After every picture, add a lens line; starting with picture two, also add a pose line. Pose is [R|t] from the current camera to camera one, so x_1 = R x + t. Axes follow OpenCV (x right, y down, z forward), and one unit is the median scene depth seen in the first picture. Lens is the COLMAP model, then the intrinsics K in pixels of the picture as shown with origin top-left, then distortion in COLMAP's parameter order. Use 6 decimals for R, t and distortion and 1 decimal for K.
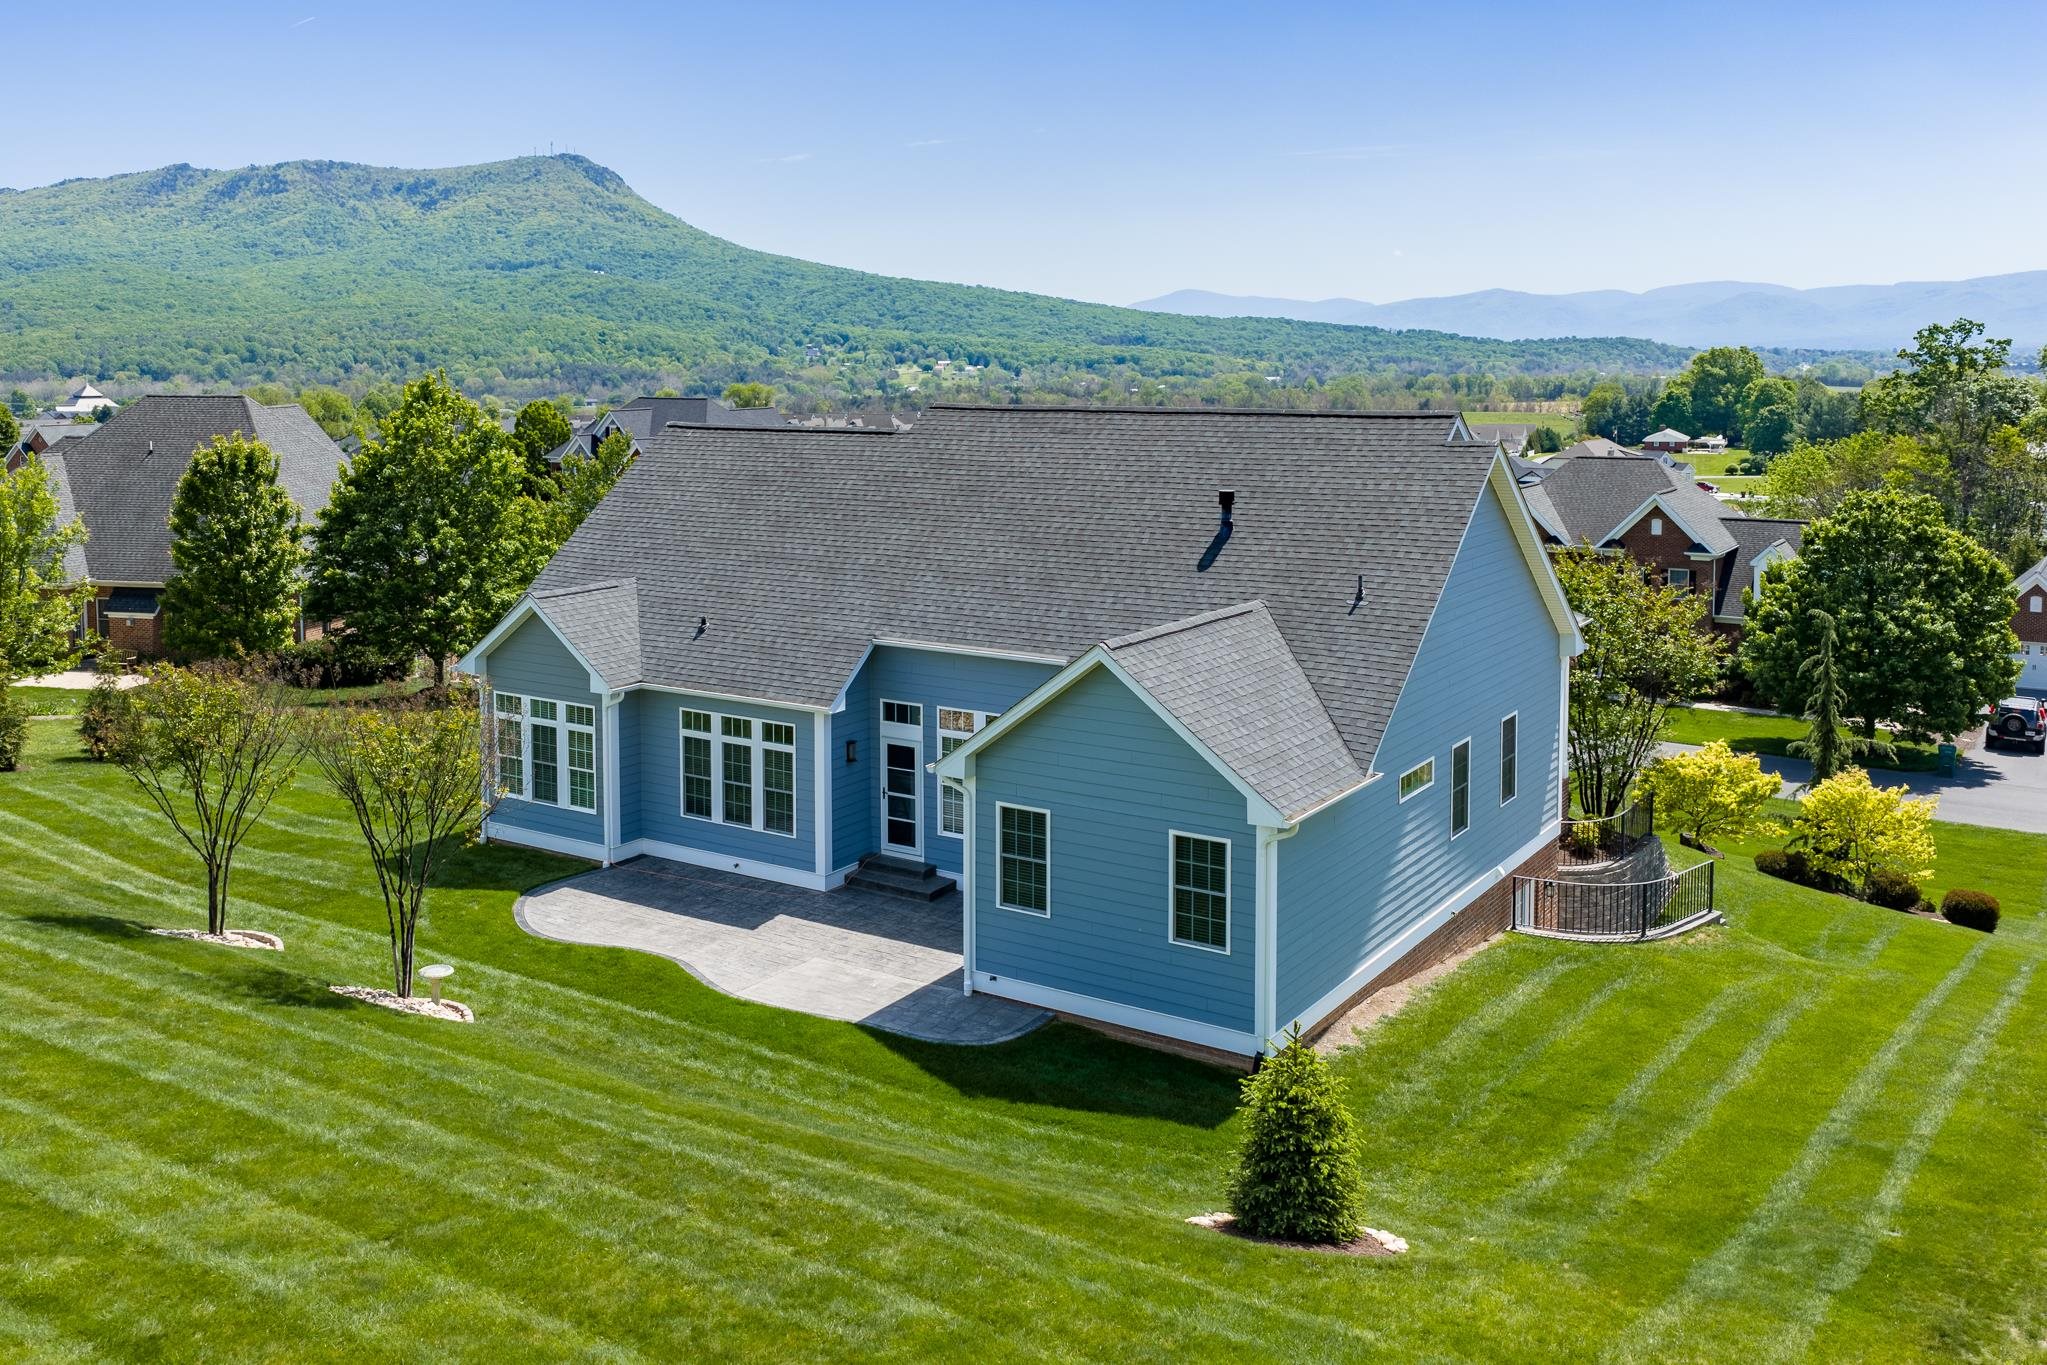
lens RADIAL K [[1763.6, 0, 1011.2], [0, 1763.6, 714.8], [0, 0, 1]] dist [0.022901, 0.014300]
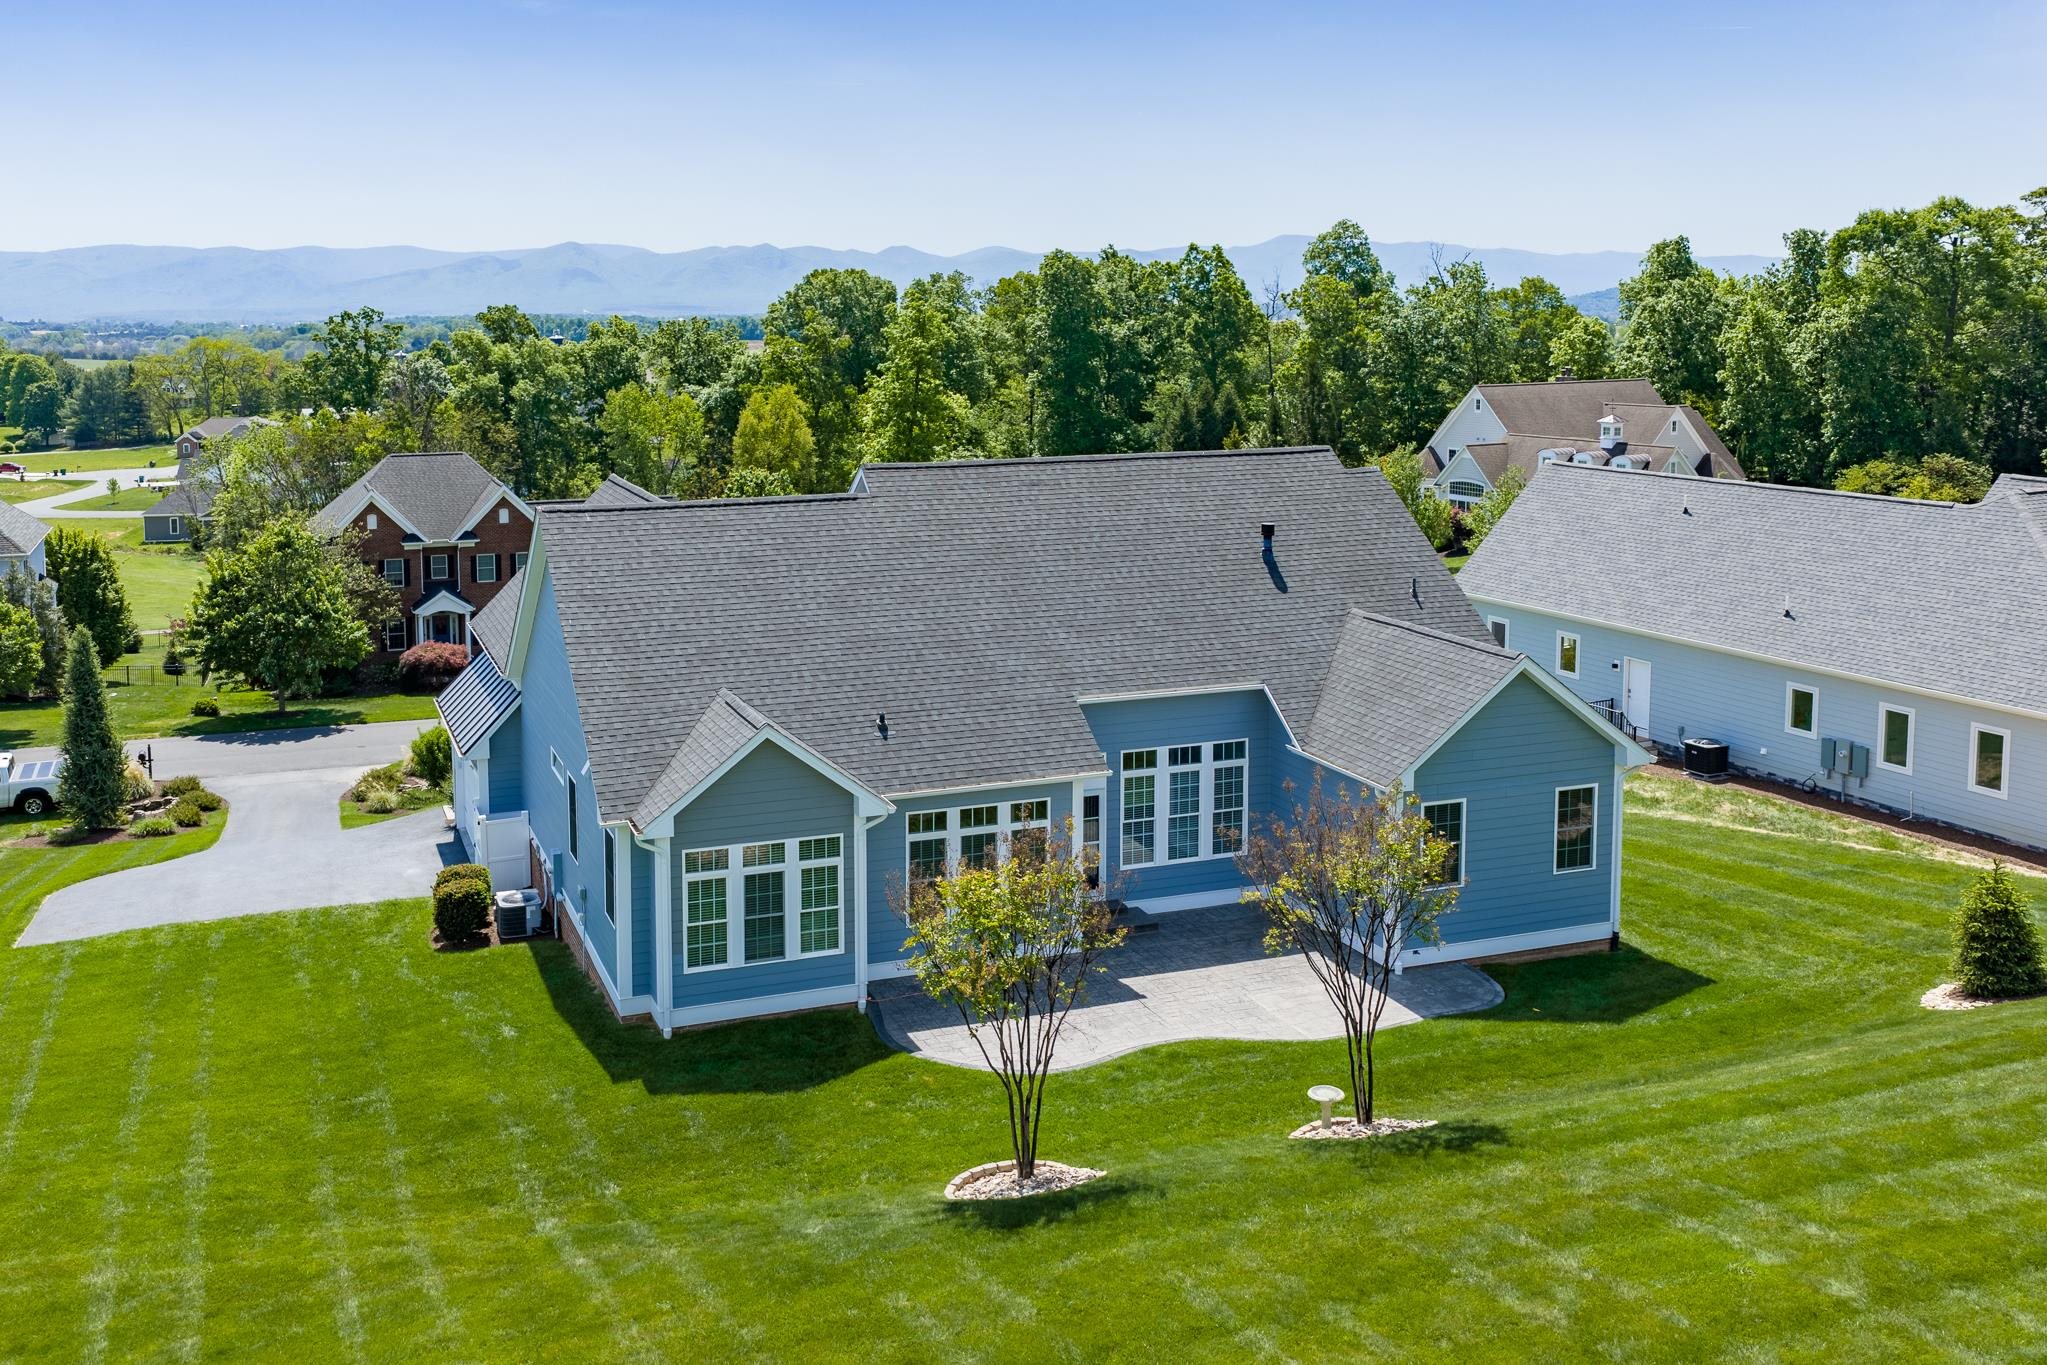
lens RADIAL K [[1690.9, 0, 959.7], [0, 1690.9, 673.3], [0, 0, 1]] dist [0.028617, -0.001660]
pose [[0.612170, -0.166454, 0.773008, -0.824774], [0.166494, 0.982810, 0.079779, -0.138970], [-0.772999, 0.079863, 0.629360, 0.400765]]
